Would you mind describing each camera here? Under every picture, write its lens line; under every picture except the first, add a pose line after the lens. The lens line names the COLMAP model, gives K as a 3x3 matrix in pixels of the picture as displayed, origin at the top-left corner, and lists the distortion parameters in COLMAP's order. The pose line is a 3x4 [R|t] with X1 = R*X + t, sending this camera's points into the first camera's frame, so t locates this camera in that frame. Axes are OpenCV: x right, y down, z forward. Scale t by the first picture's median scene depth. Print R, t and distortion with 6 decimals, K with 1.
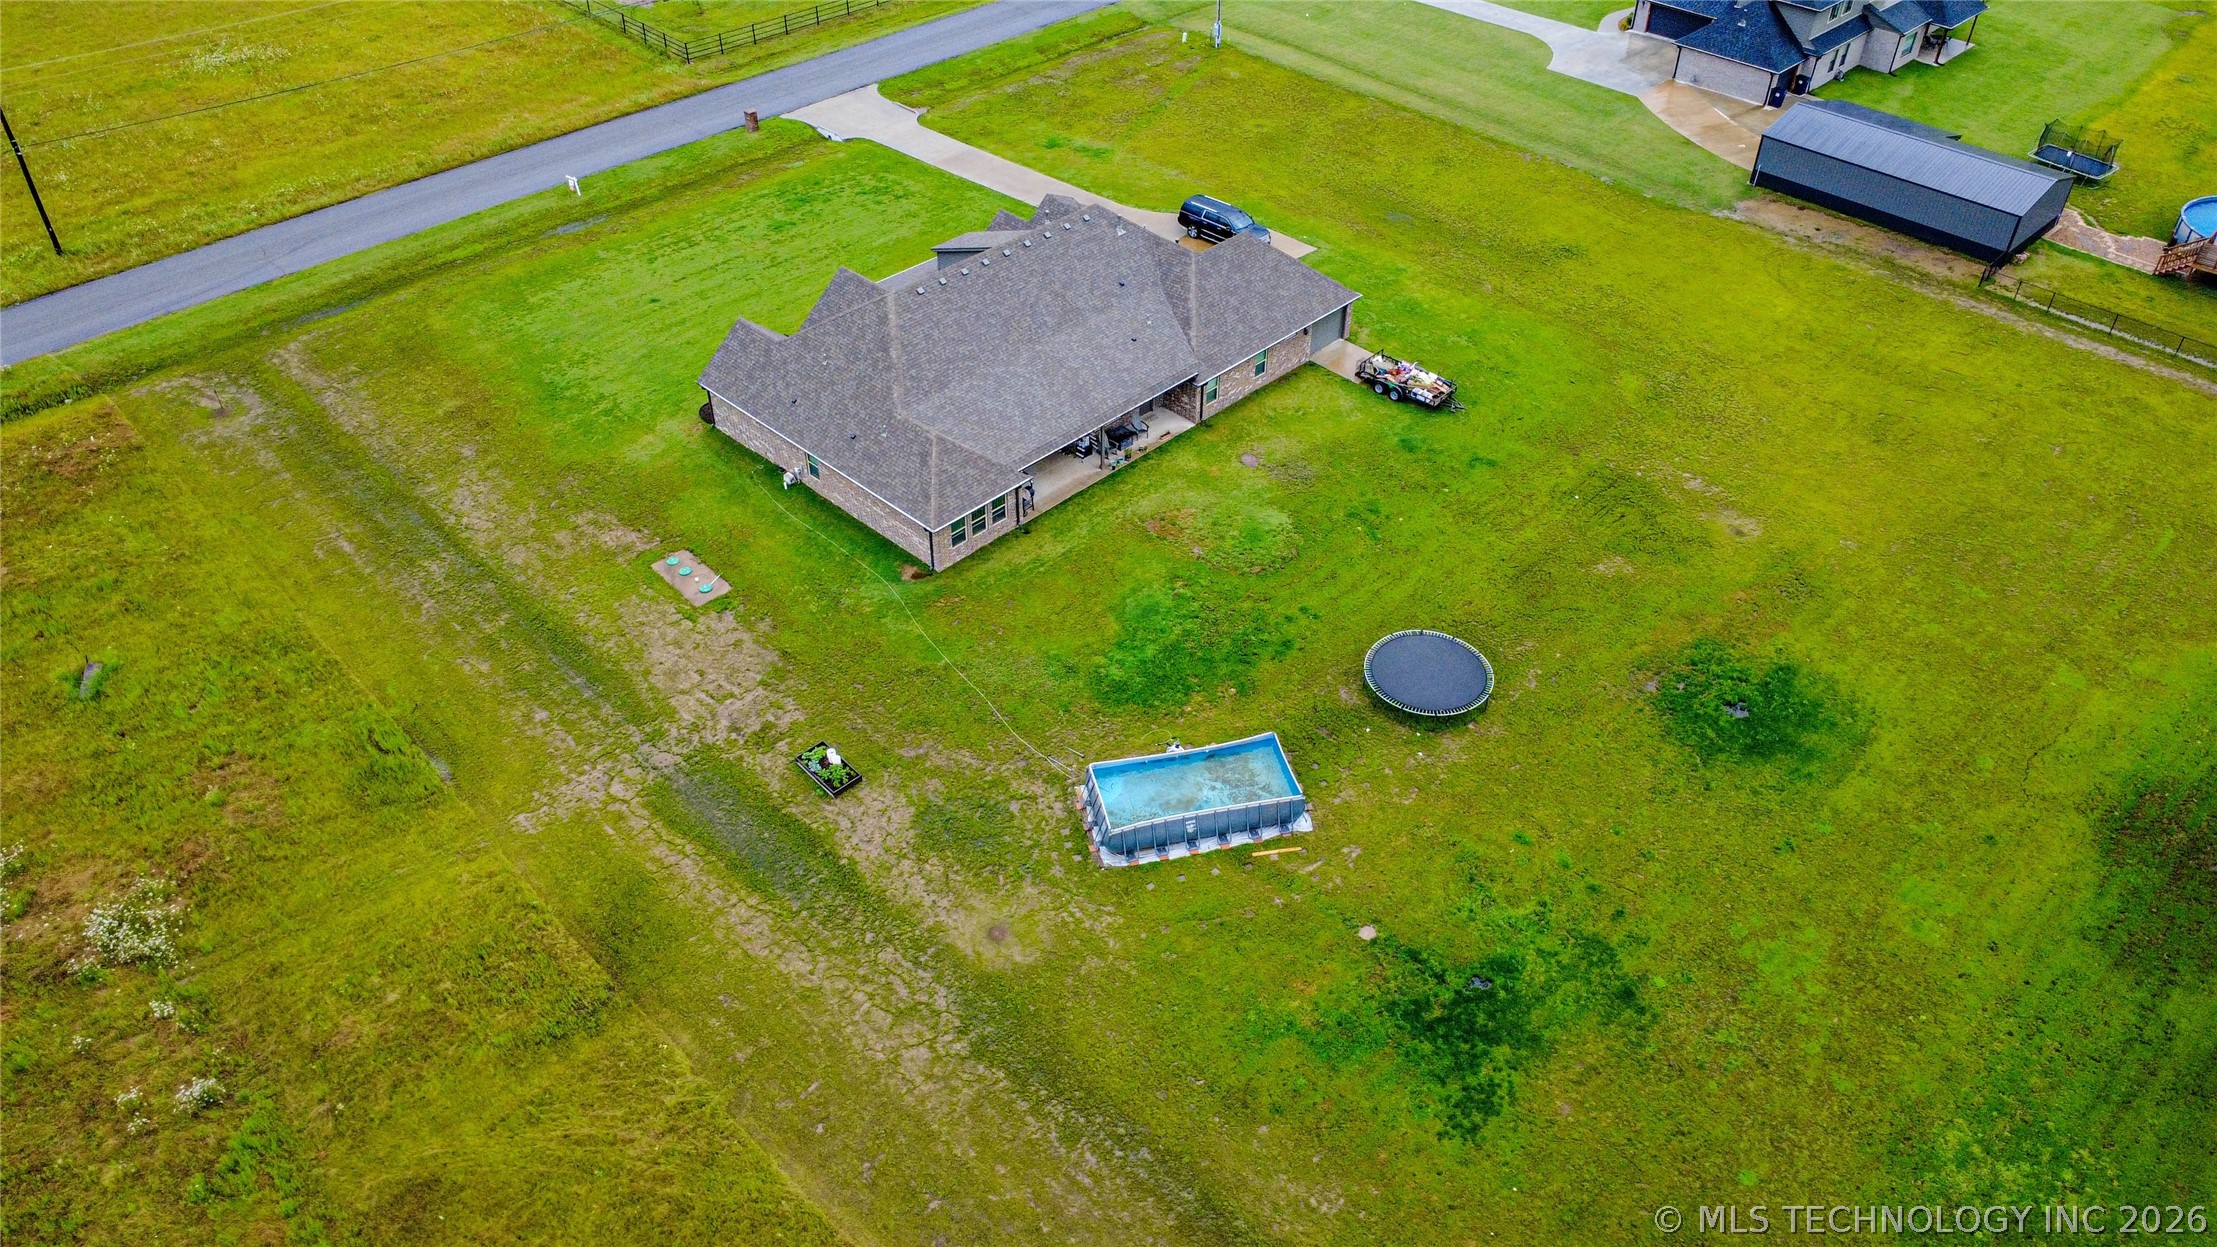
lens RADIAL K [[1610.9, 0, 1108.5], [0, 1610.9, 623.5], [0, 0, 1]] dist [-0.000625, -0.000720]
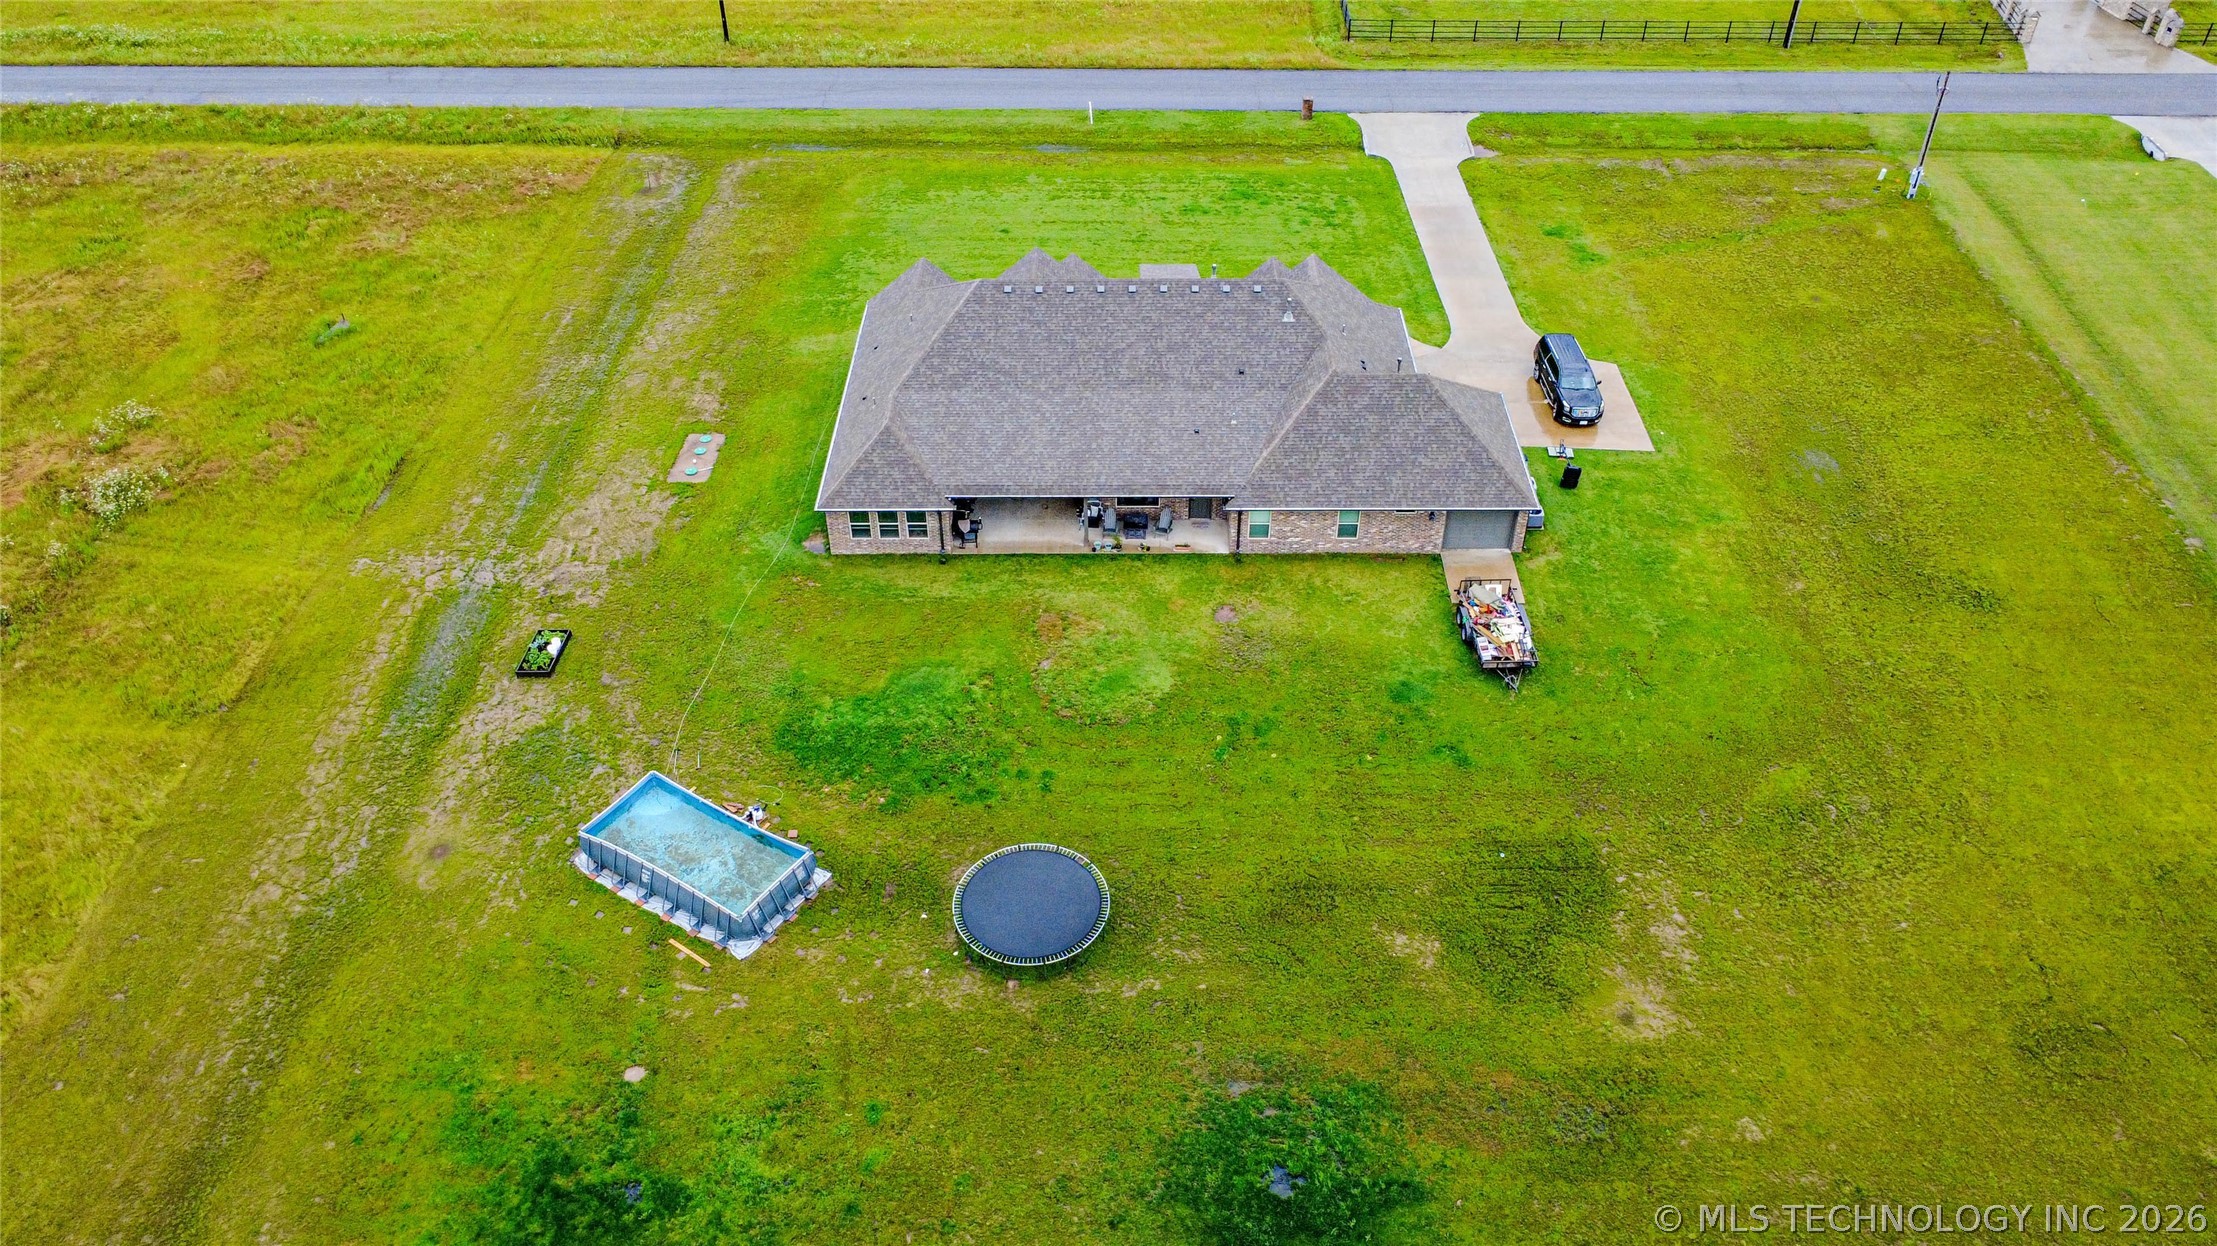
lens RADIAL K [[1644.7, 0, 1108.5], [0, 1644.7, 623.0], [0, 0, 1]] dist [0.003184, -0.004805]
pose [[0.693611, 0.453736, -0.559488, 0.511717], [-0.450055, 0.879404, 0.155239, -0.196904], [0.562454, 0.144125, 0.814170, 0.263004]]
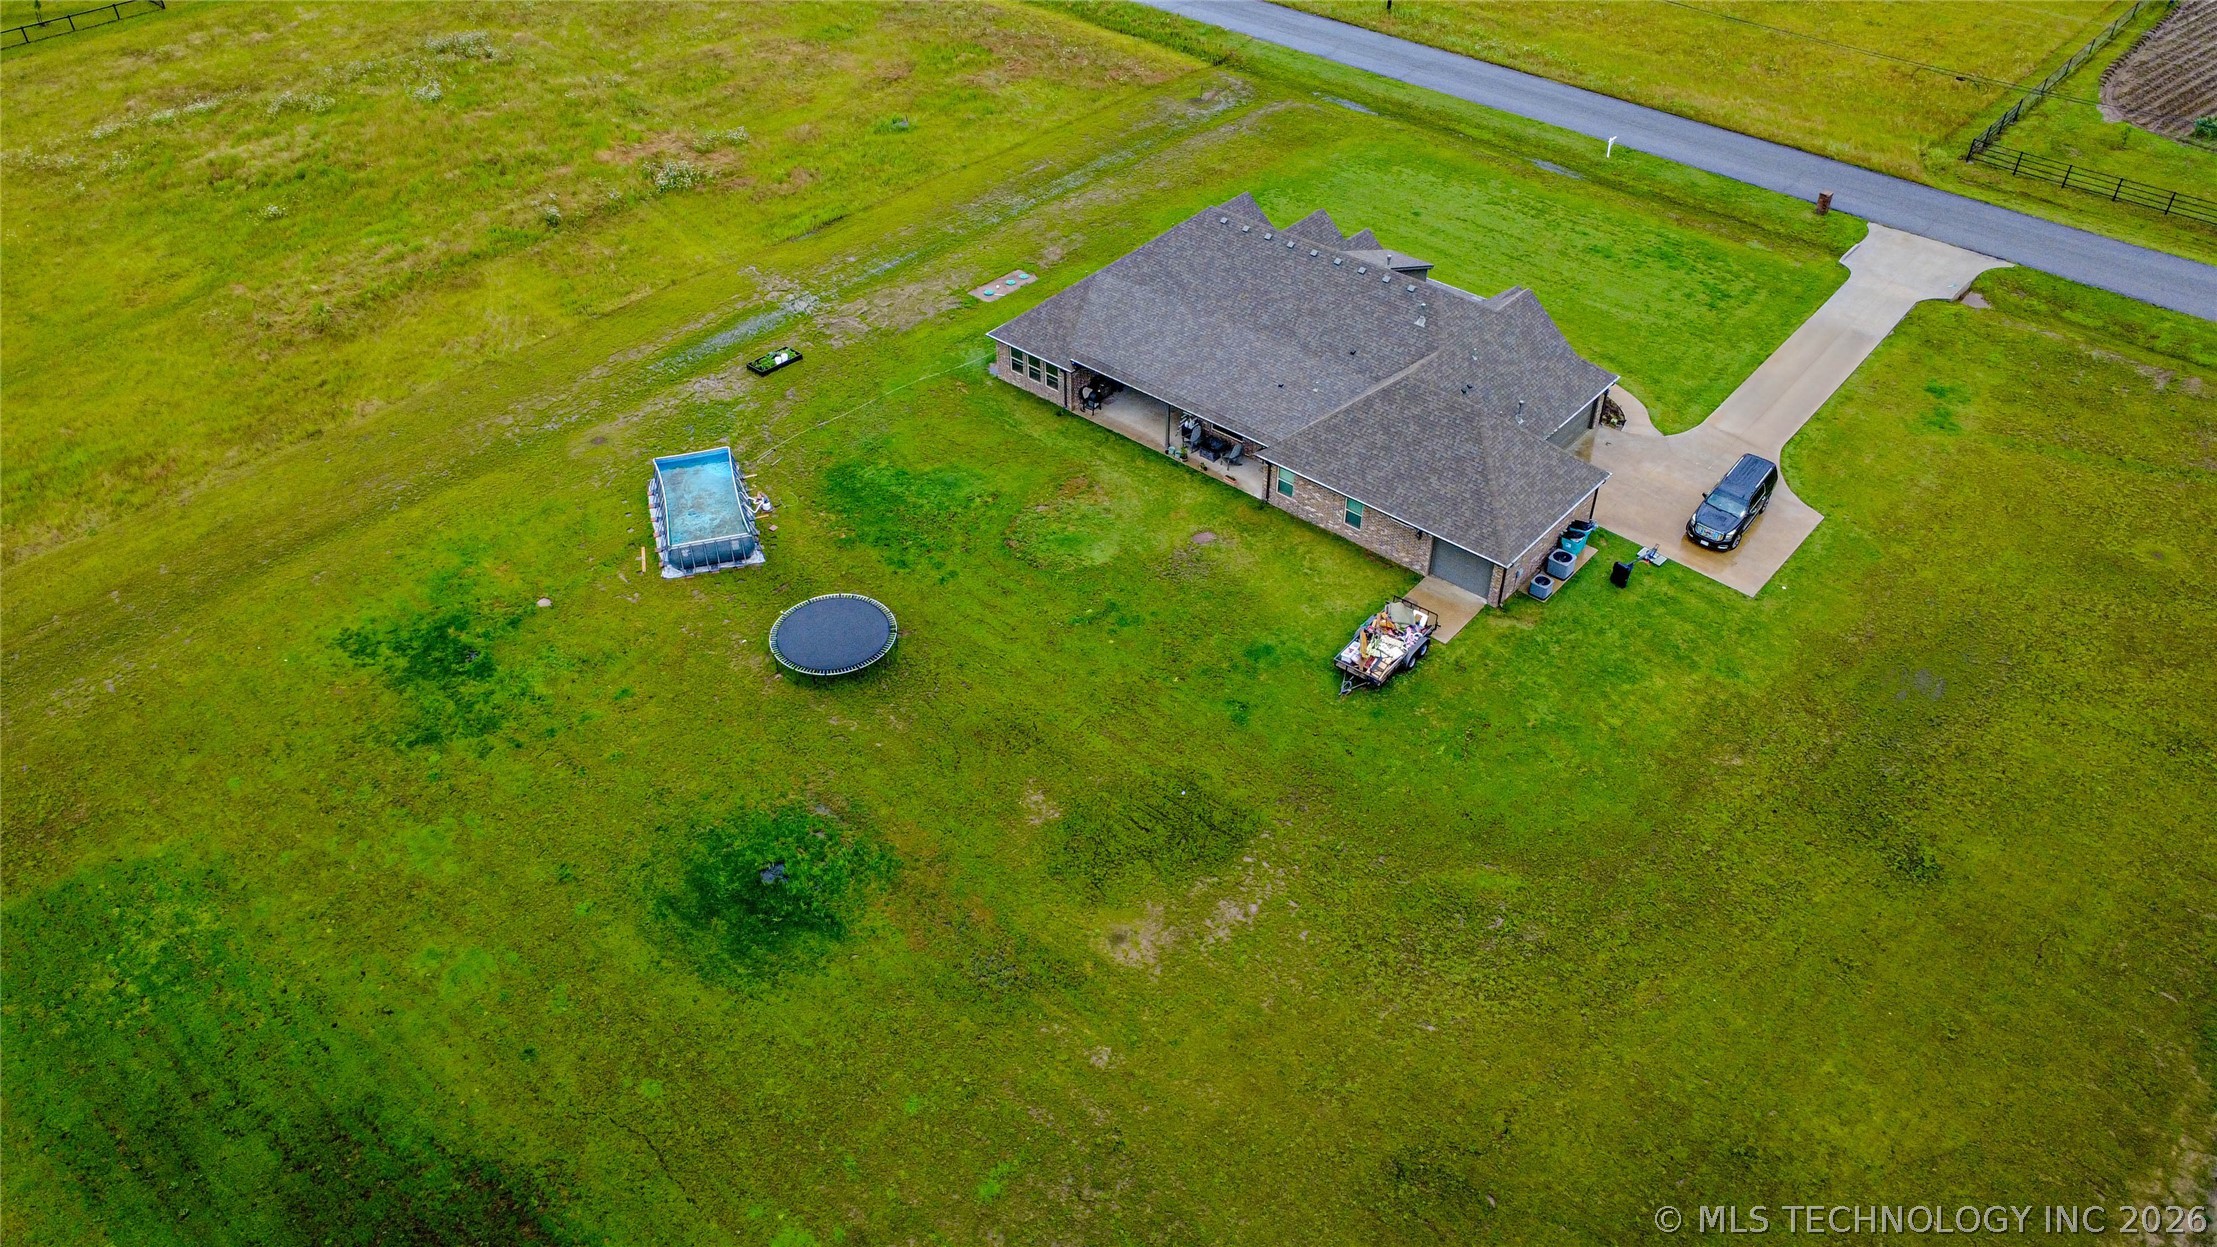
lens RADIAL K [[1610.9, 0, 1108.5], [0, 1610.9, 623.5], [0, 0, 1]] dist [-0.000625, -0.000720]
pose [[0.060977, 0.632183, -0.772416, 0.807700], [-0.629031, 0.625184, 0.462024, -0.450821], [0.774985, 0.457700, 0.435785, 0.561028]]
